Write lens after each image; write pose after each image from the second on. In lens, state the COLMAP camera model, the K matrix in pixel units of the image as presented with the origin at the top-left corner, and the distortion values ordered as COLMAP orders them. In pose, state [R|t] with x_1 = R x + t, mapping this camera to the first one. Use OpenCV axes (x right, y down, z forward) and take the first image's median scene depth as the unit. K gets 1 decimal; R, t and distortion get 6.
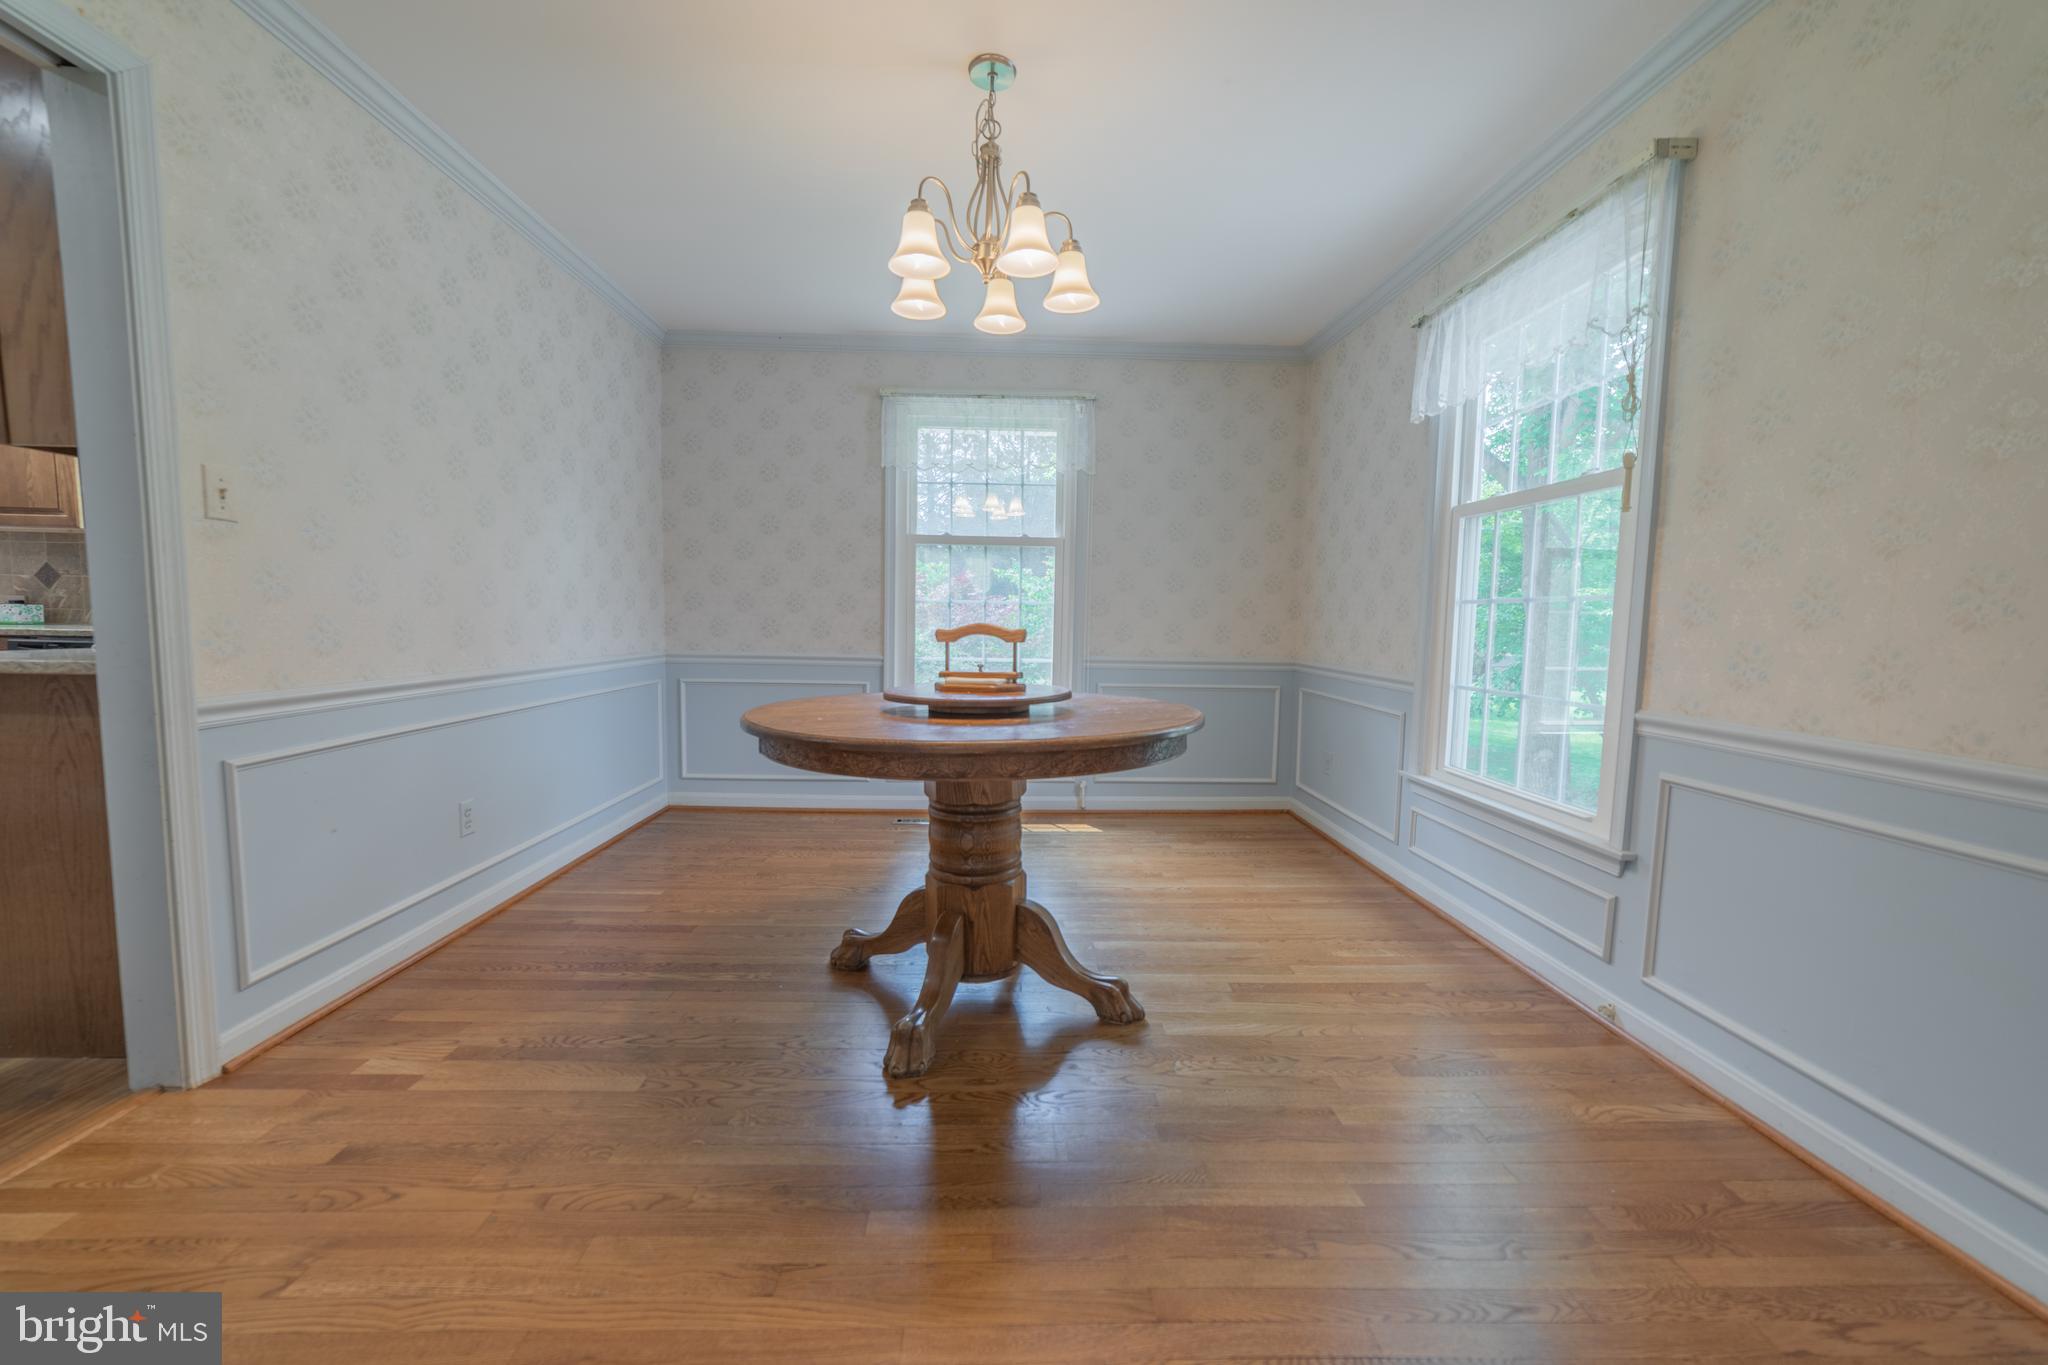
lens RADIAL K [[793.0, 0, 1082.8], [0, 793.0, 690.8], [0, 0, 1]] dist [-0.014390, 0.004291]
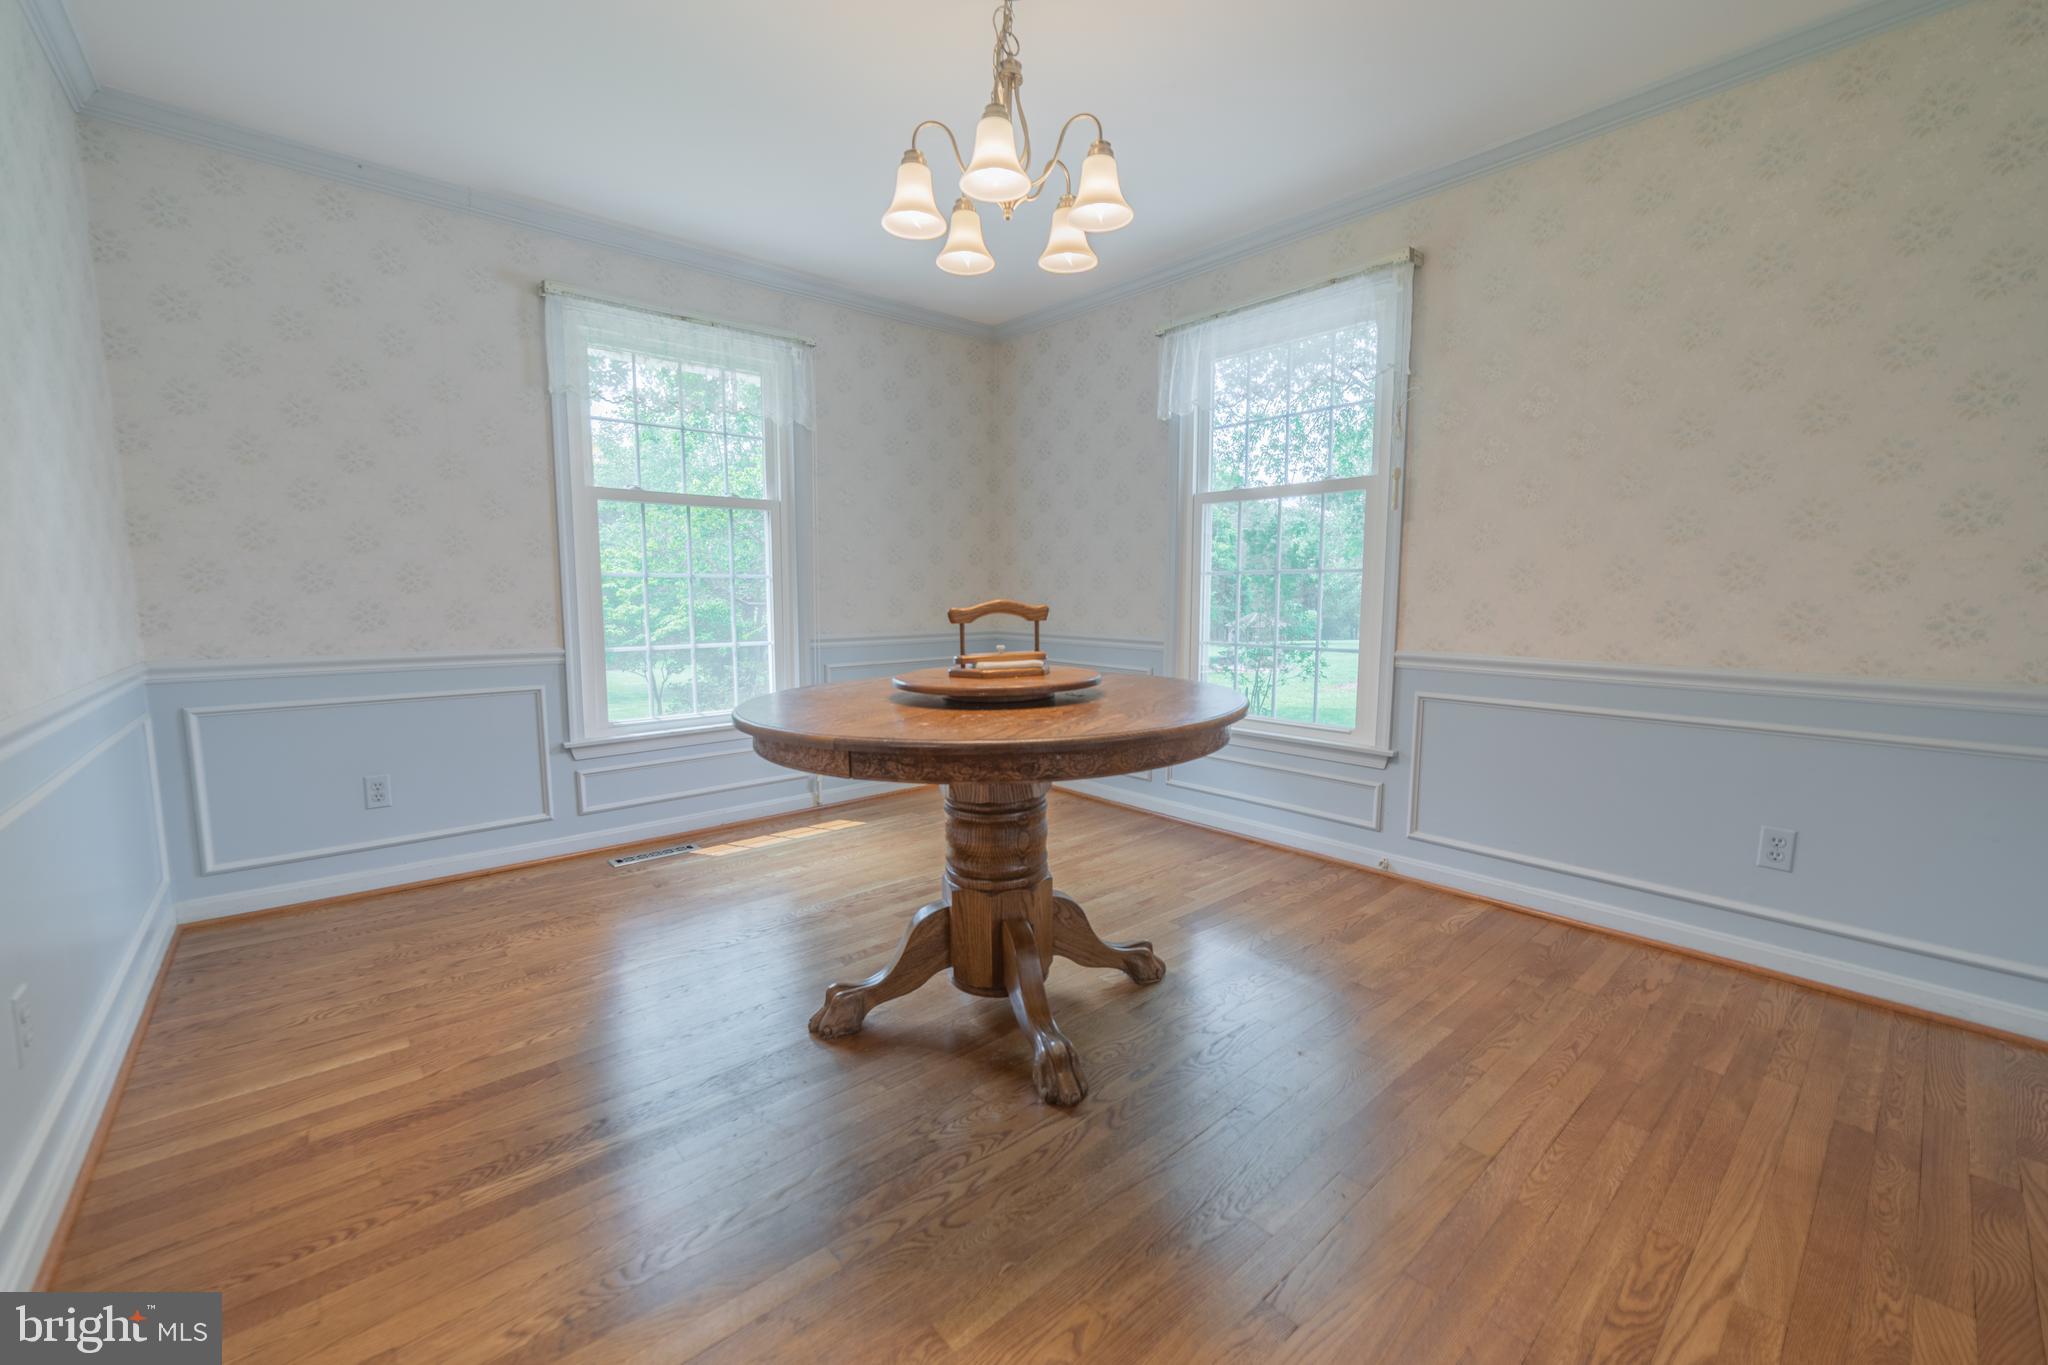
lens RADIAL K [[793.0, 0, 1034.4], [0, 793.0, 684.4], [0, 0, 1]] dist [-0.014390, 0.004291]
pose [[0.784255, -0.090002, 0.613877, -0.564137], [0.070633, 0.995942, 0.055780, -0.032495], [-0.616405, -0.000386, 0.787429, 0.225962]]
